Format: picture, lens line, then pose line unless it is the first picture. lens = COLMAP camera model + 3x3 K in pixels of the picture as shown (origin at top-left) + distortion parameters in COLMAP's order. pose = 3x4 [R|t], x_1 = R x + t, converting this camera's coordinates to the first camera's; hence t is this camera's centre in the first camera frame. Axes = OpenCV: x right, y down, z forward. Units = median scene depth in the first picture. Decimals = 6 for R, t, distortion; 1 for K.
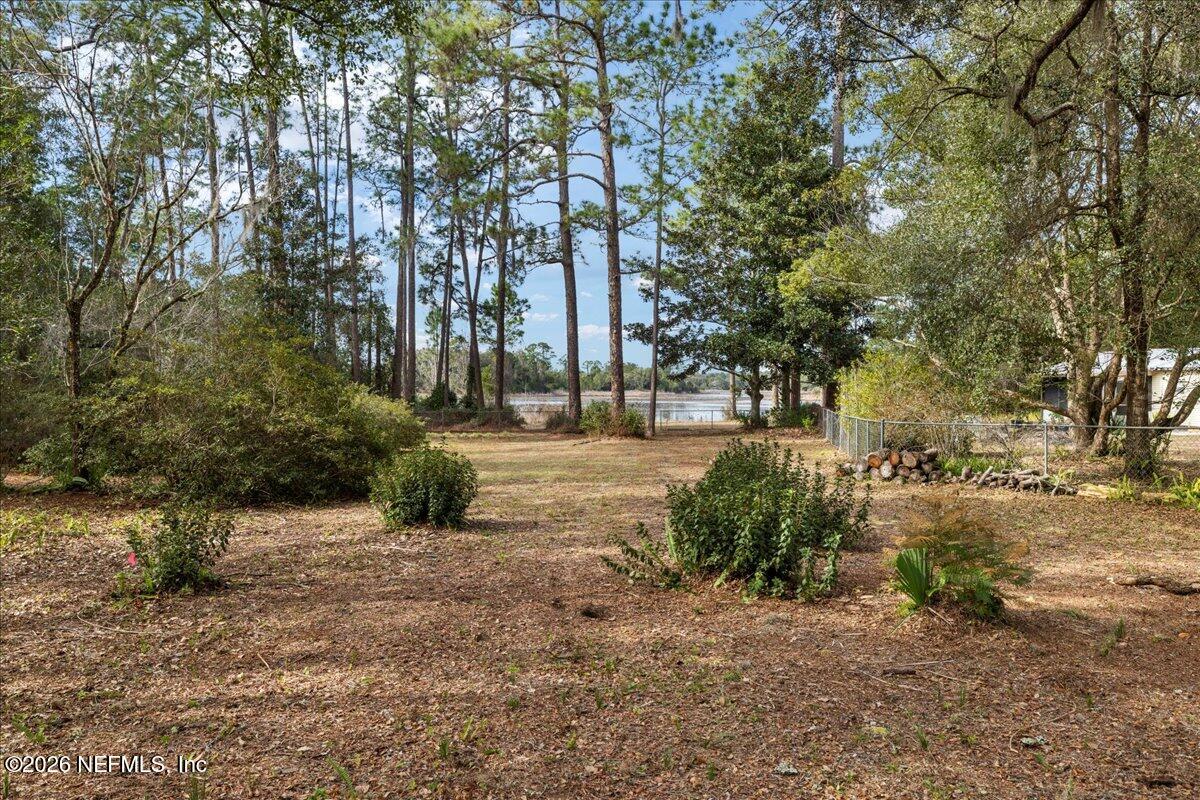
lens RADIAL K [[514.3, 0, 596.9], [0, 514.3, 391.4], [0, 0, 1]] dist [0.002217, 0.000873]
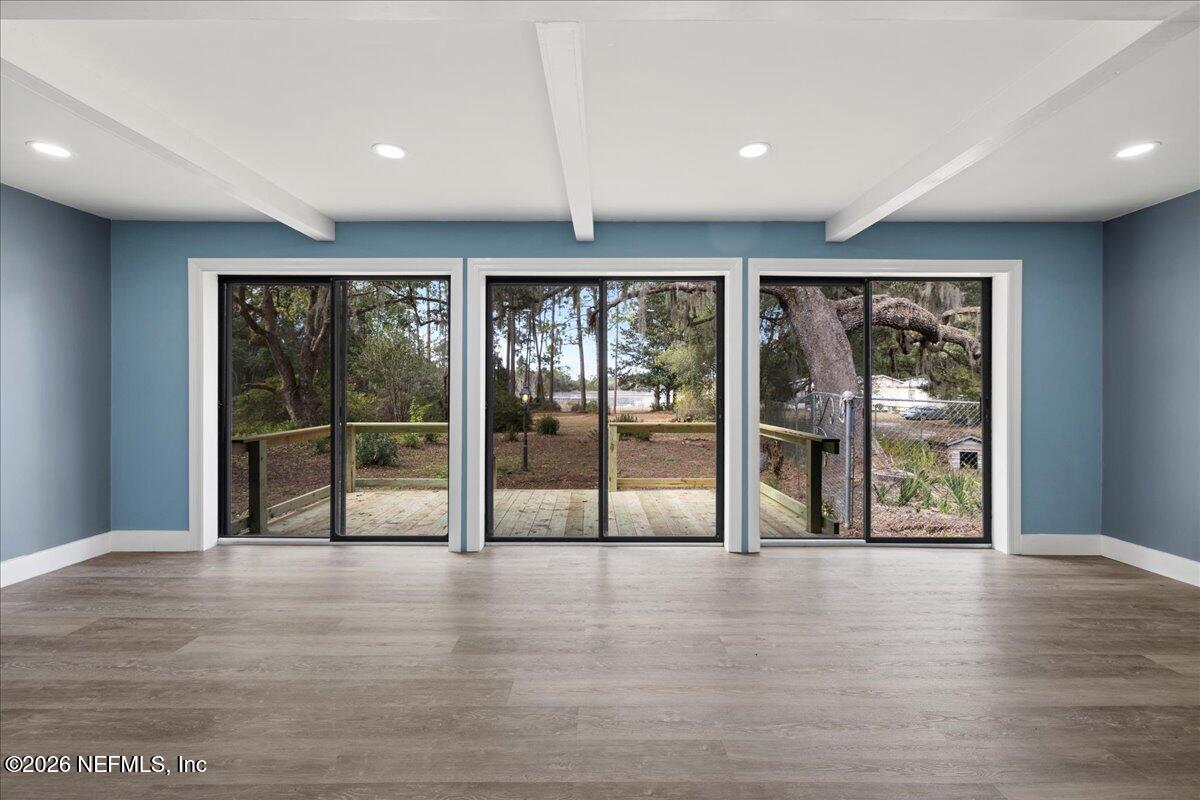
lens RADIAL K [[514.3, 0, 596.9], [0, 514.3, 391.4], [0, 0, 1]] dist [0.002217, 0.000873]
pose [[0.999845, -0.002522, -0.017407, 0.057225], [0.003340, 0.998886, 0.047079, -0.122803], [0.017269, -0.047130, 0.998739, -1.307300]]
